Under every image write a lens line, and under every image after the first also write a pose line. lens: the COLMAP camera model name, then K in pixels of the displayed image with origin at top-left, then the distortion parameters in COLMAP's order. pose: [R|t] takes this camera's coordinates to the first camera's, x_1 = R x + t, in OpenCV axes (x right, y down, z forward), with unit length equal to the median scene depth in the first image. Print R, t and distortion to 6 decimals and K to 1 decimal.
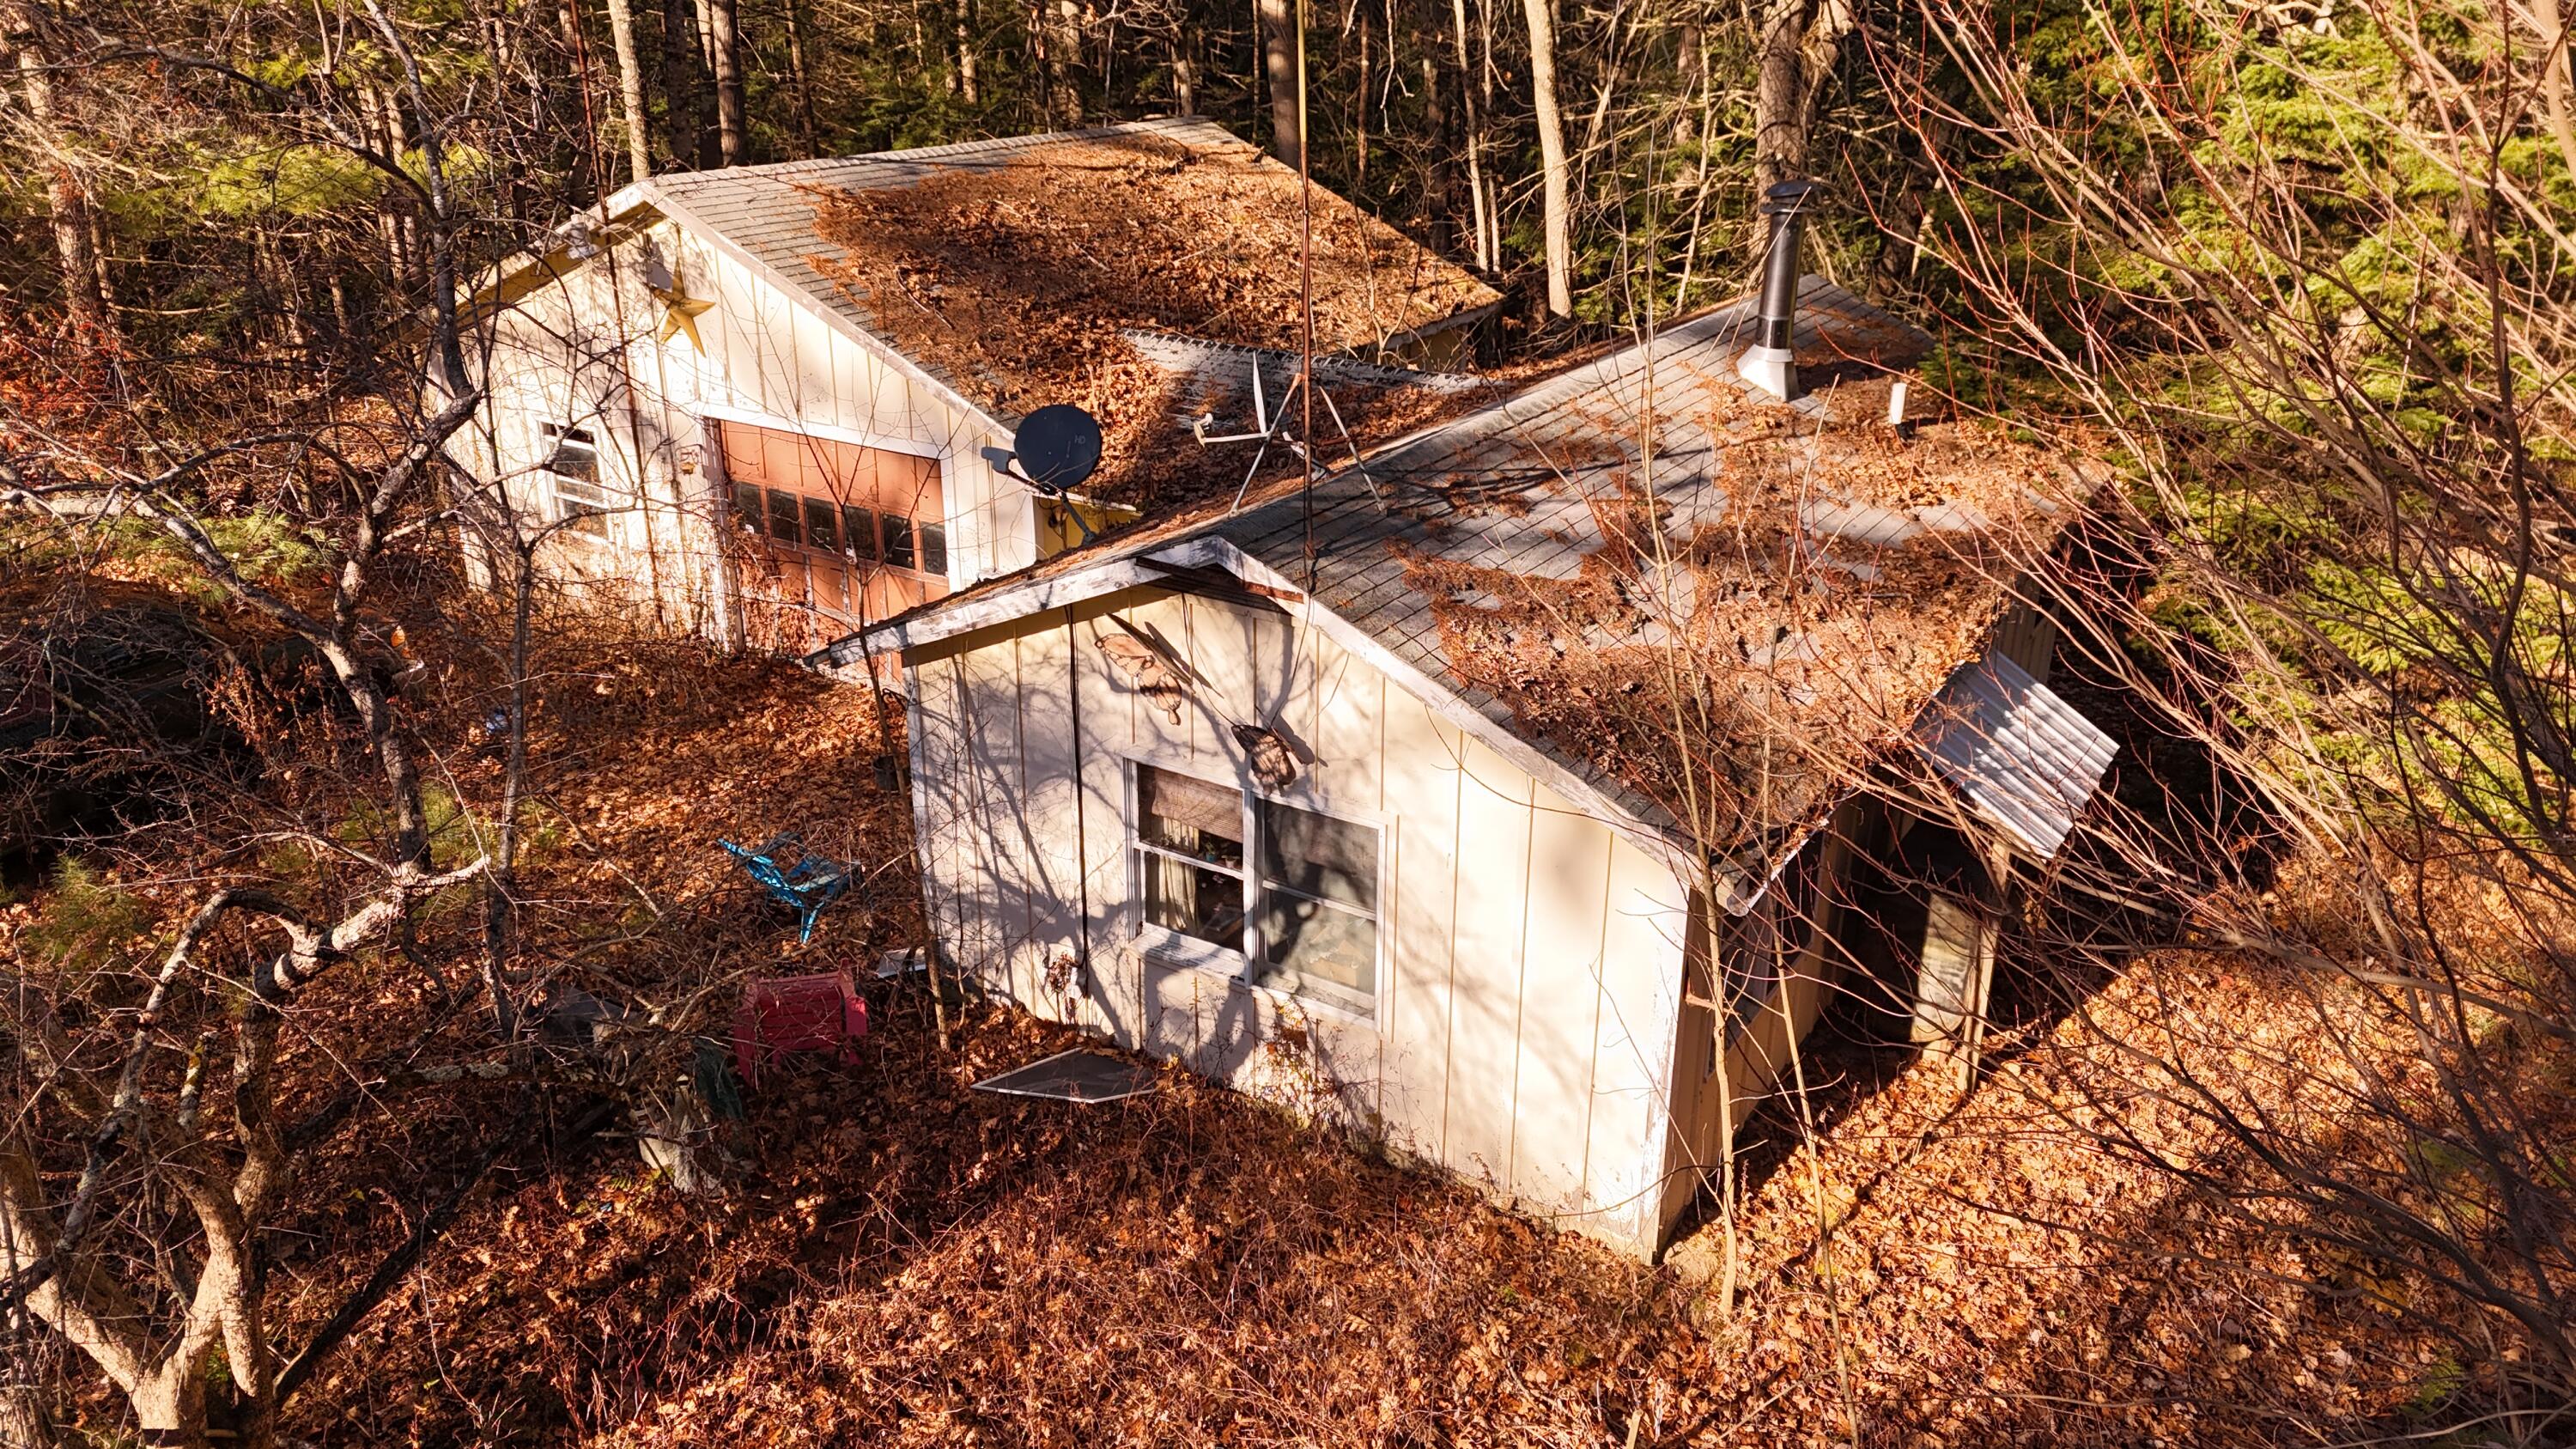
lens RADIAL K [[1817.7, 0, 1274.4], [0, 1817.7, 719.5], [0, 0, 1]] dist [-0.002913, -0.000062]
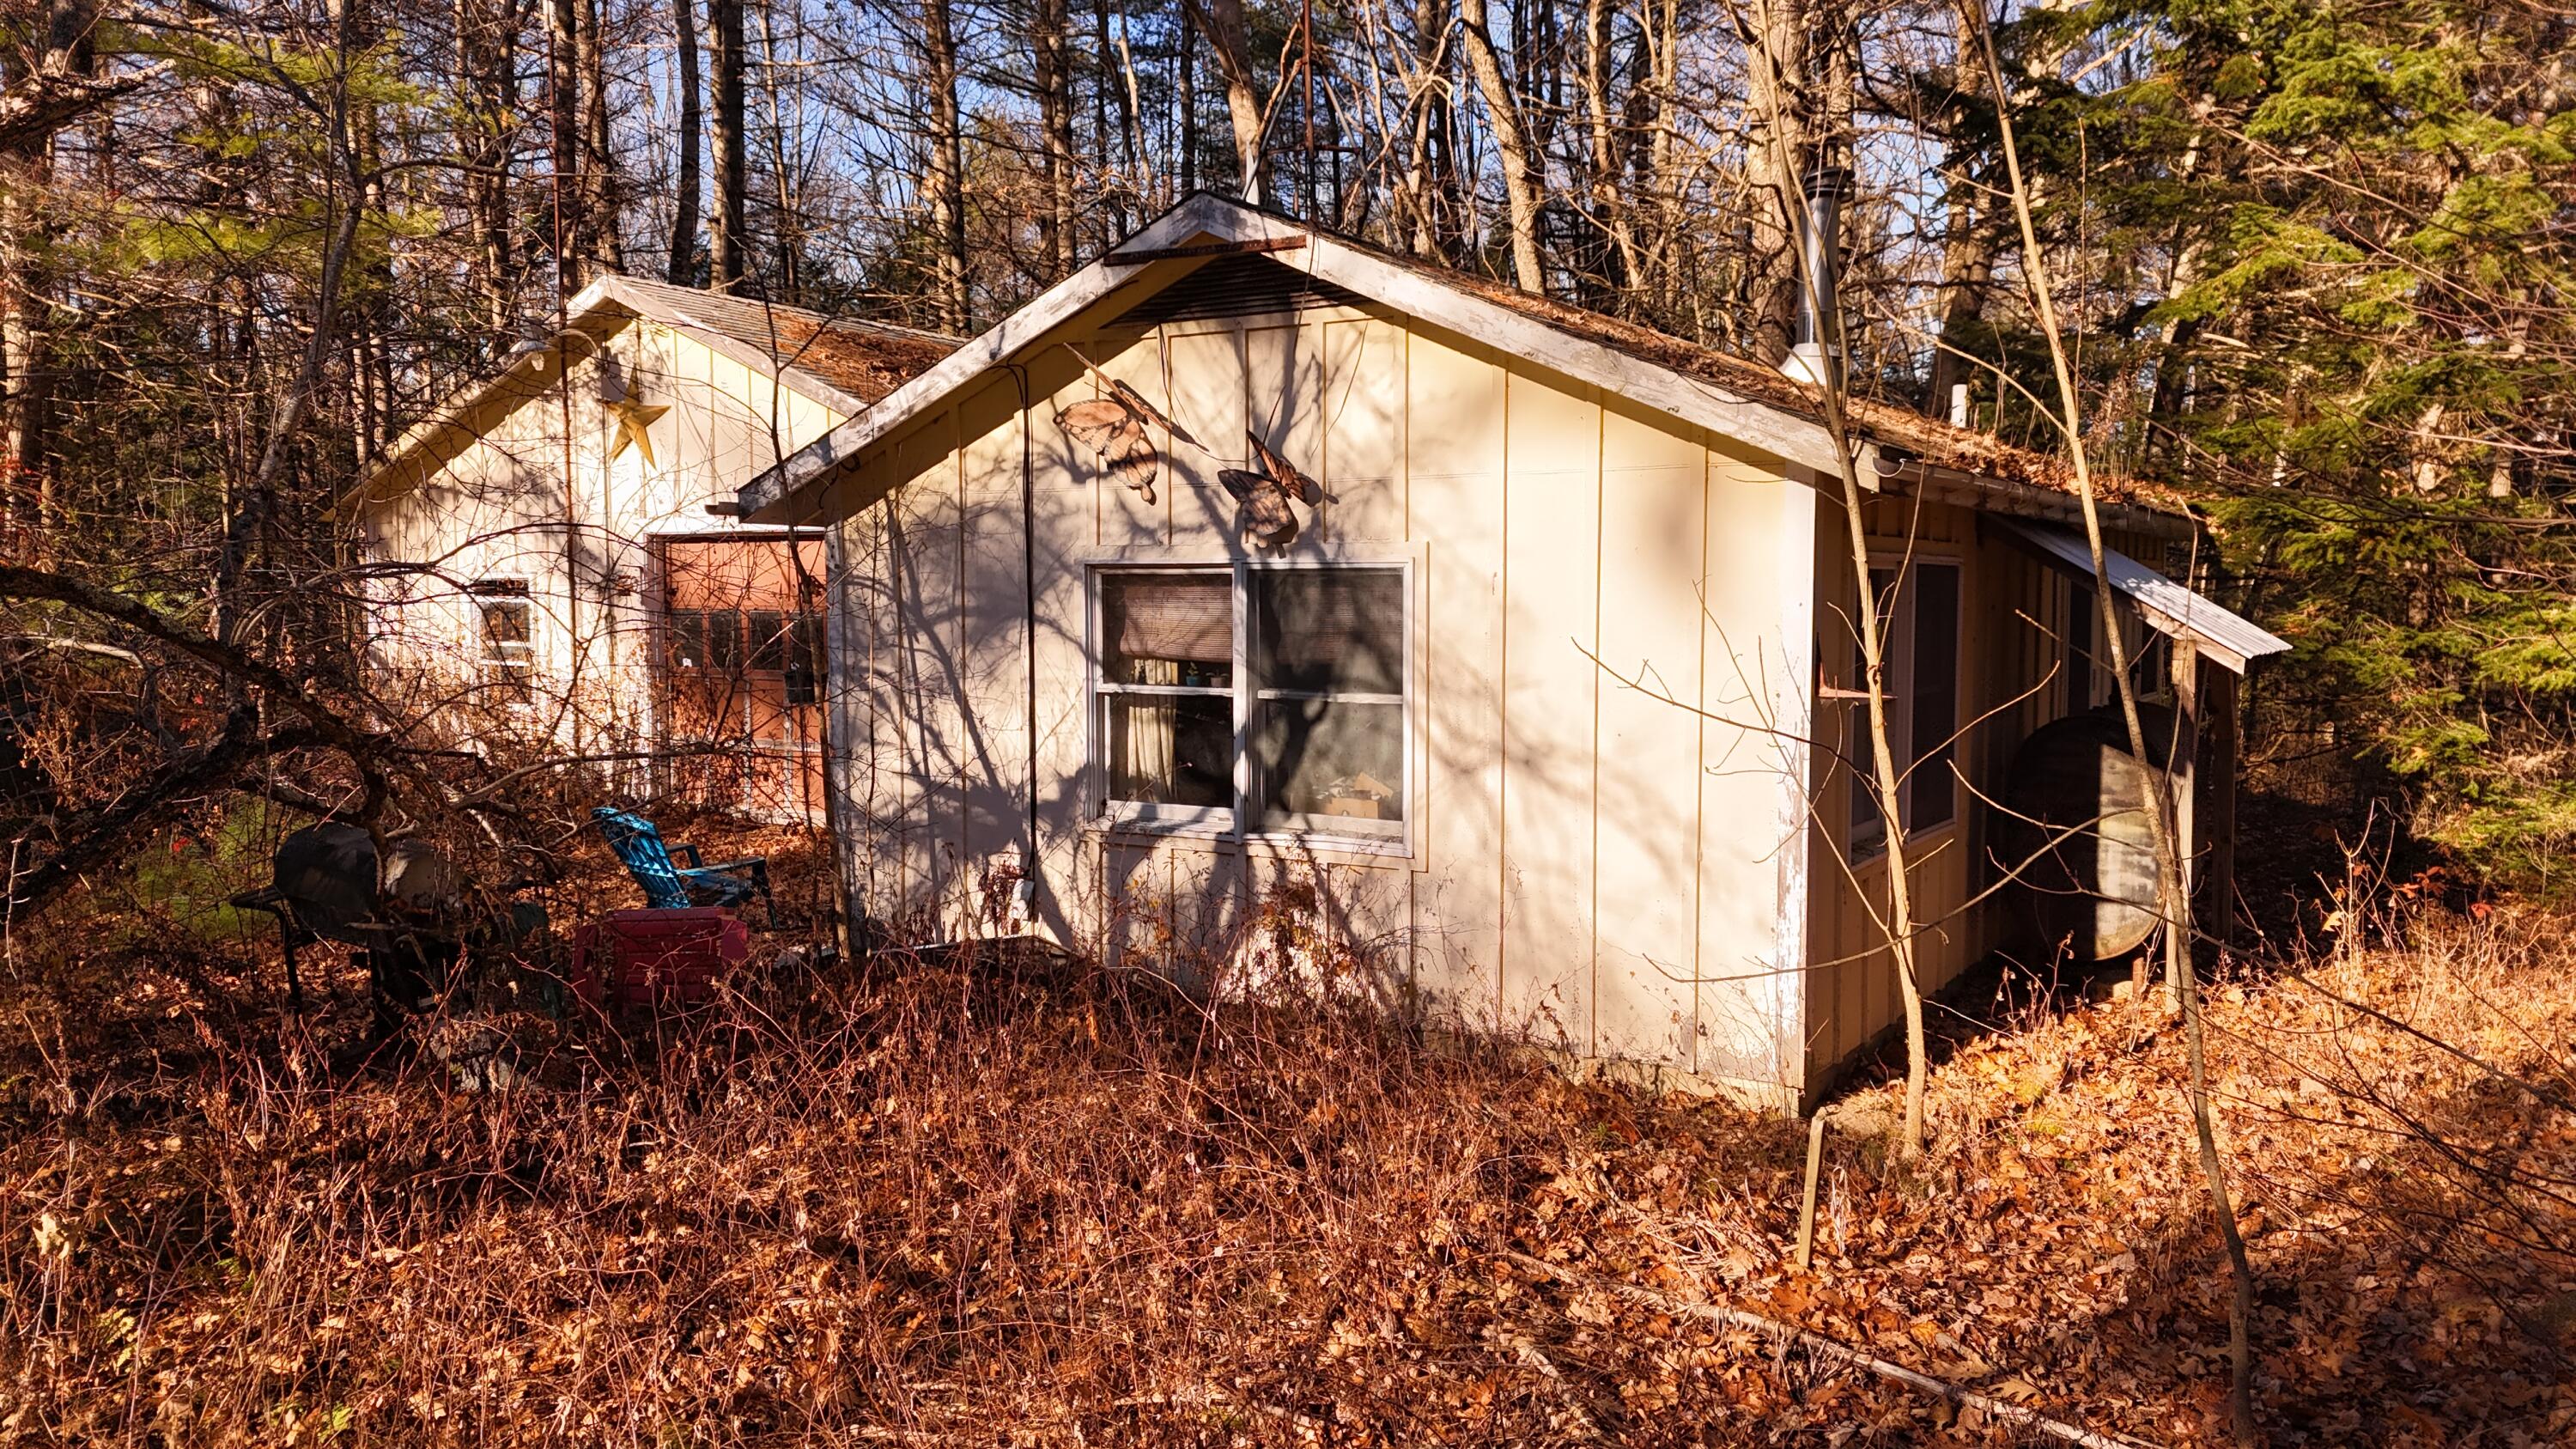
lens RADIAL K [[1817.7, 0, 1281.9], [0, 1817.7, 753.2], [0, 0, 1]] dist [-0.002913, -0.000062]
pose [[0.999964, -0.005687, 0.006332, -0.001481], [0.007389, 0.949232, -0.314489, 0.352226], [-0.004222, 0.314525, 0.949240, 0.253059]]
